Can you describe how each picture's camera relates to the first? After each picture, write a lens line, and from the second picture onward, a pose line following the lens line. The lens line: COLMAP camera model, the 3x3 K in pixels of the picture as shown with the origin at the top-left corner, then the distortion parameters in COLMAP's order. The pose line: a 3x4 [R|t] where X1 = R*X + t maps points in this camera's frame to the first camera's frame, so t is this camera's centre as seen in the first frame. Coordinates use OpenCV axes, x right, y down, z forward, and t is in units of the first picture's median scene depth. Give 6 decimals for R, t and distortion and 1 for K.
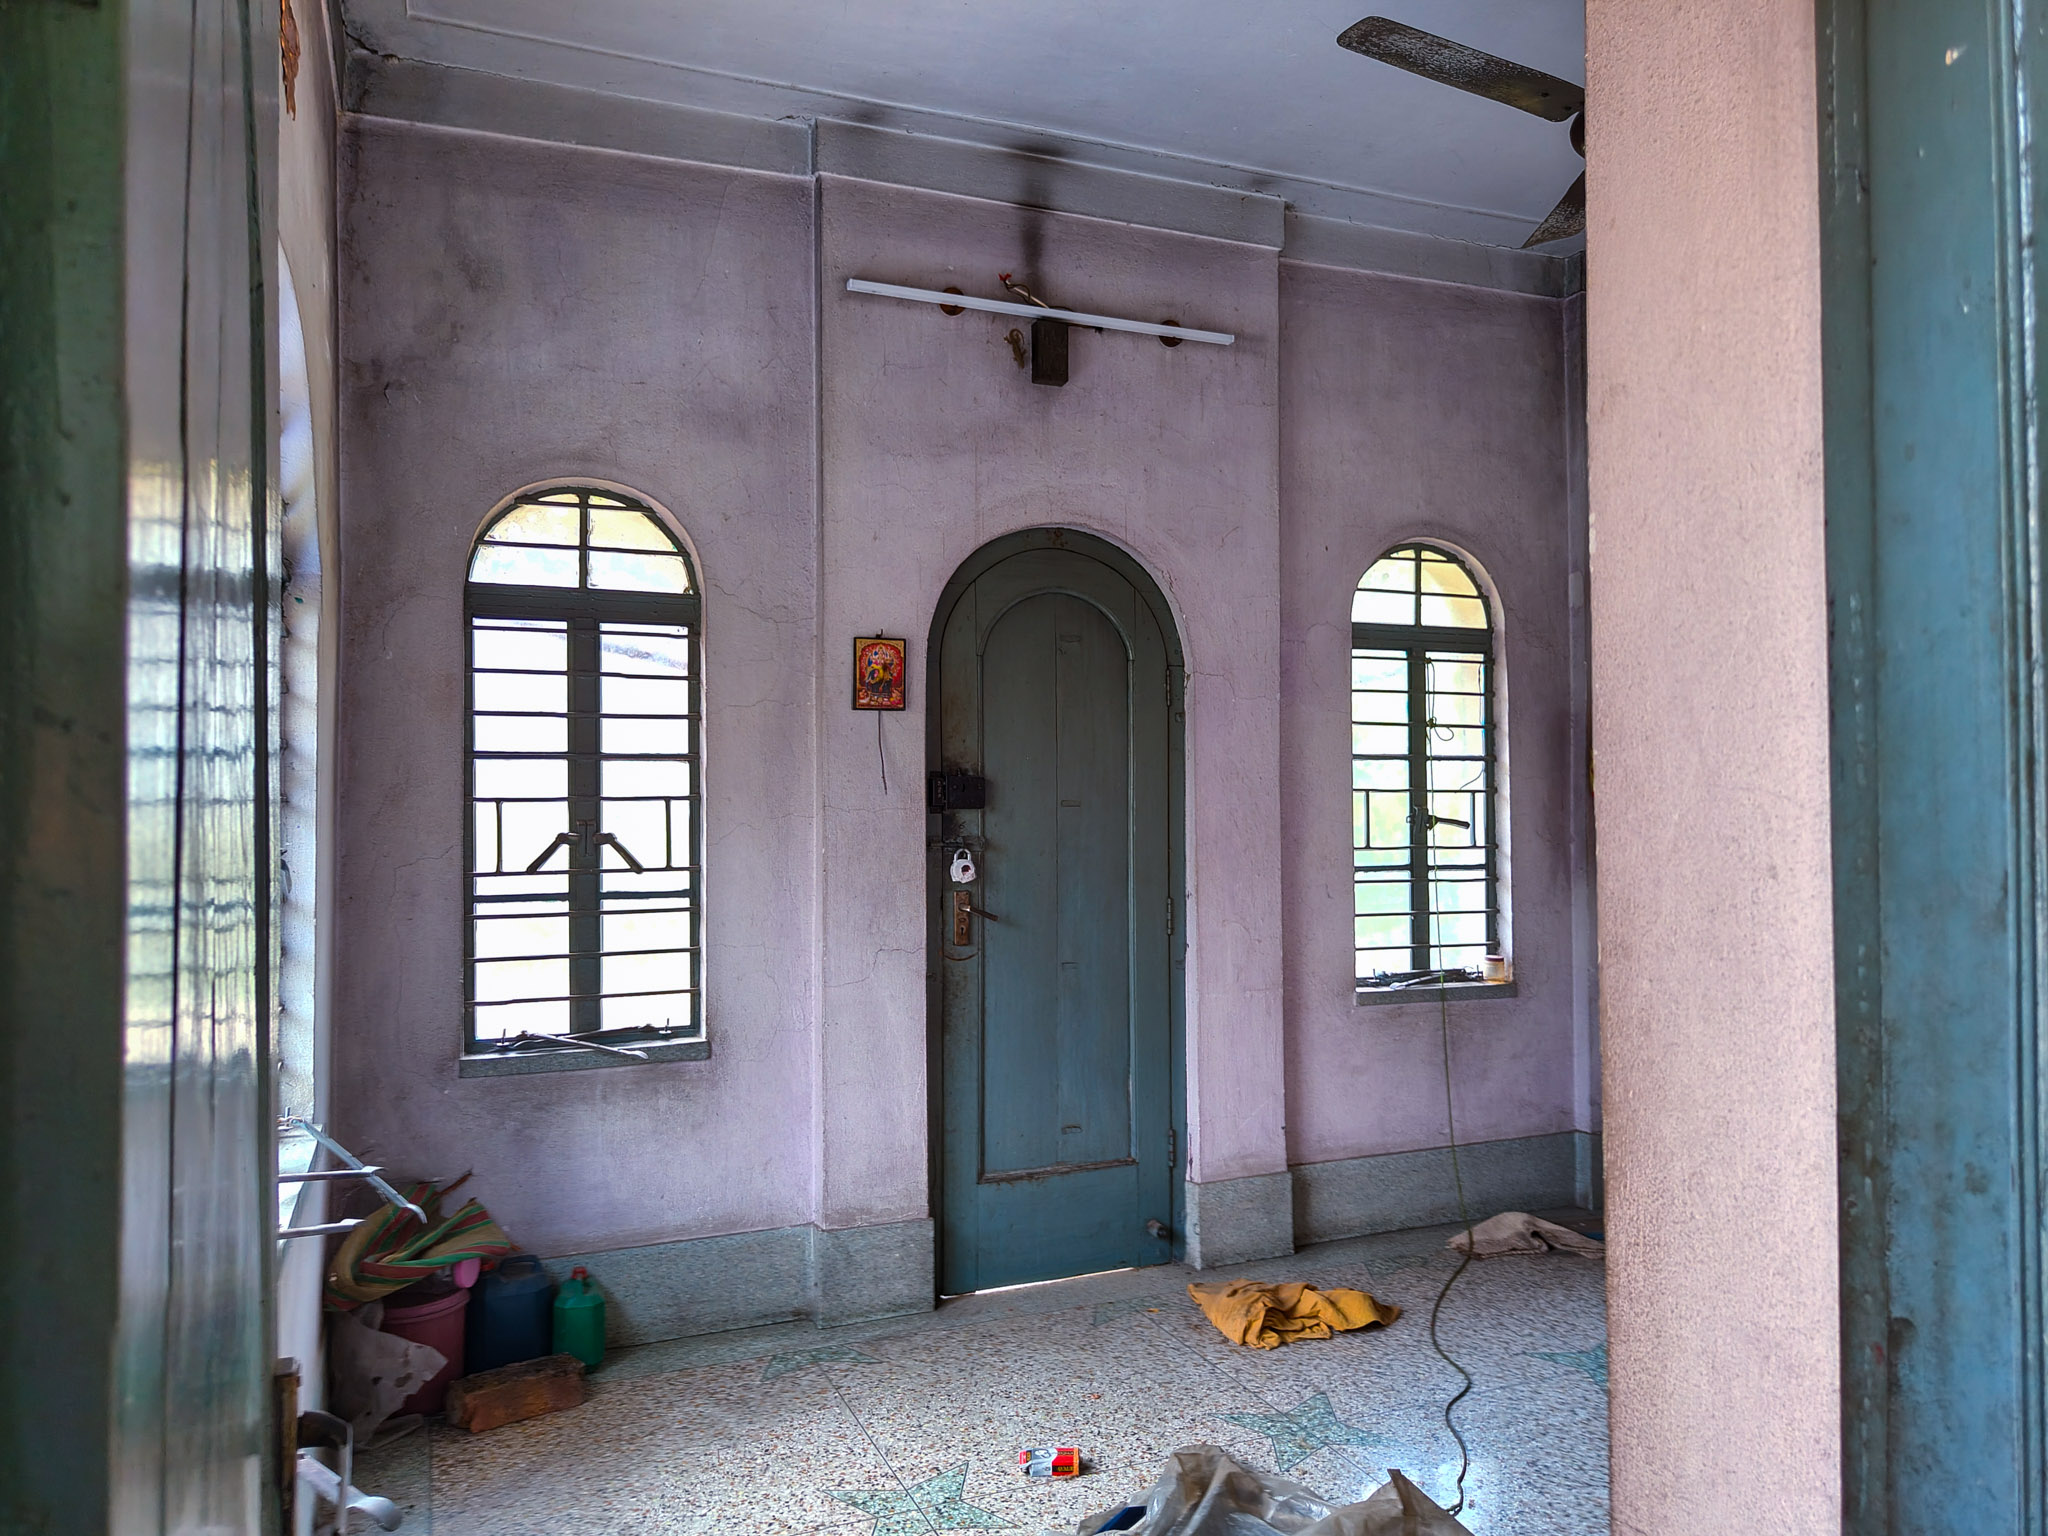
lens RADIAL K [[1457.1, 0, 1037.7], [0, 1457.1, 758.1], [0, 0, 1]] dist [0.020333, -0.016964]
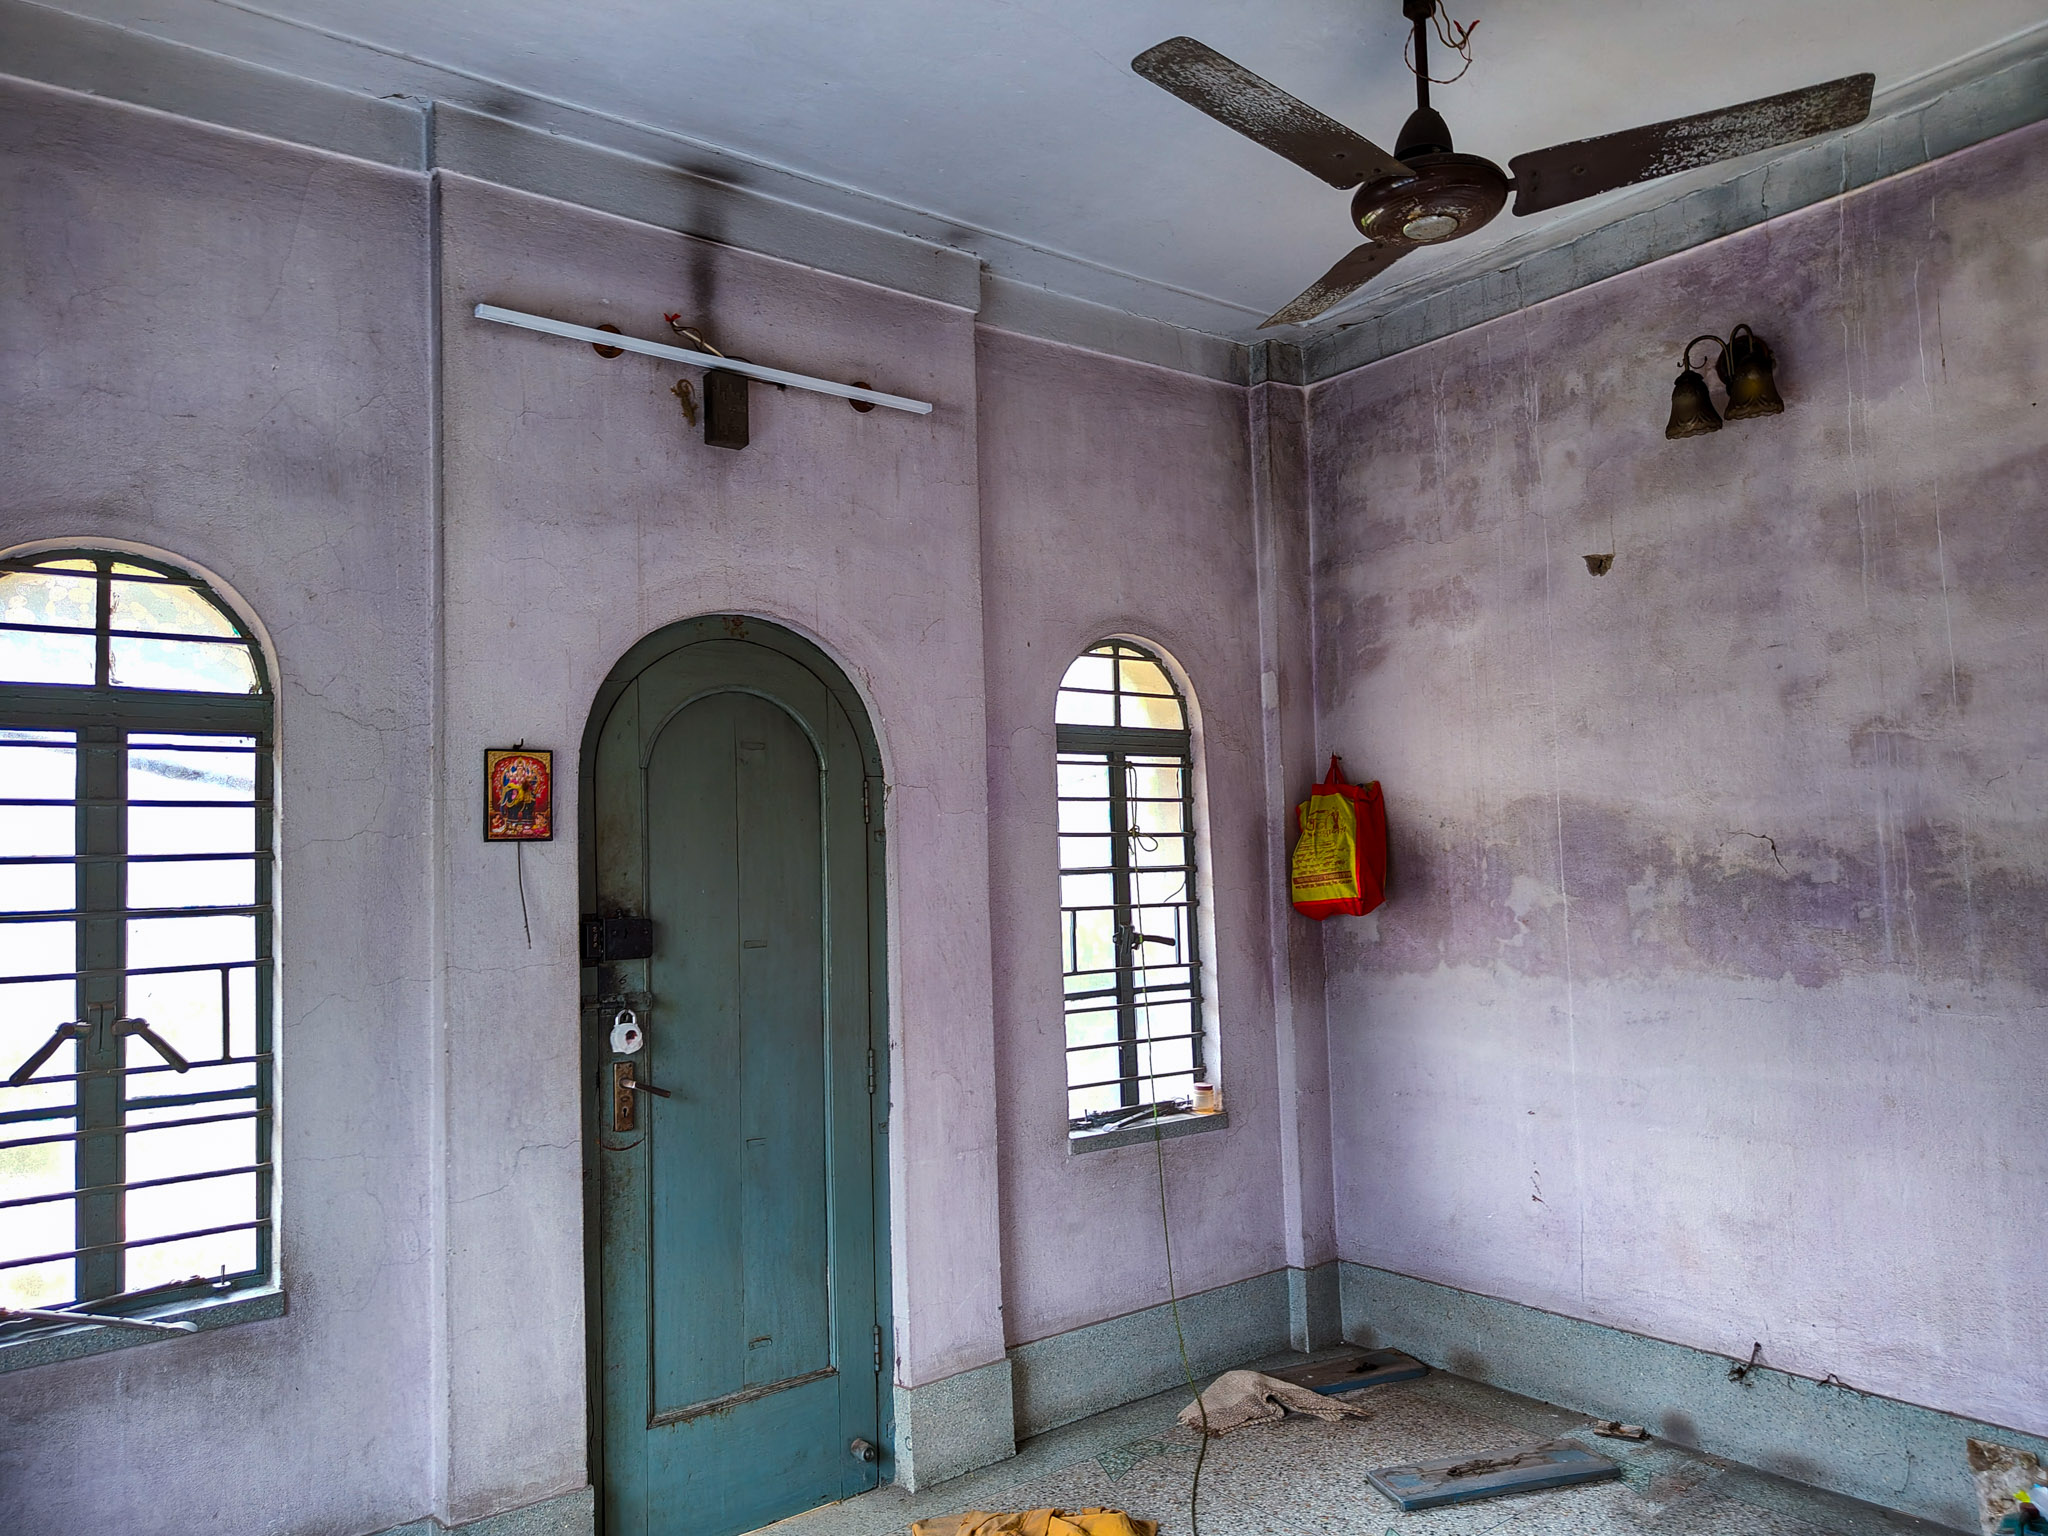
lens RADIAL K [[1457.1, 0, 1008.6], [0, 1457.1, 768.1], [0, 0, 1]] dist [0.020333, -0.016964]
pose [[0.963918, -0.004086, 0.266167, -0.061395], [0.014209, 0.999247, -0.036117, -0.038837], [-0.265819, 0.038596, 0.963250, 0.154989]]
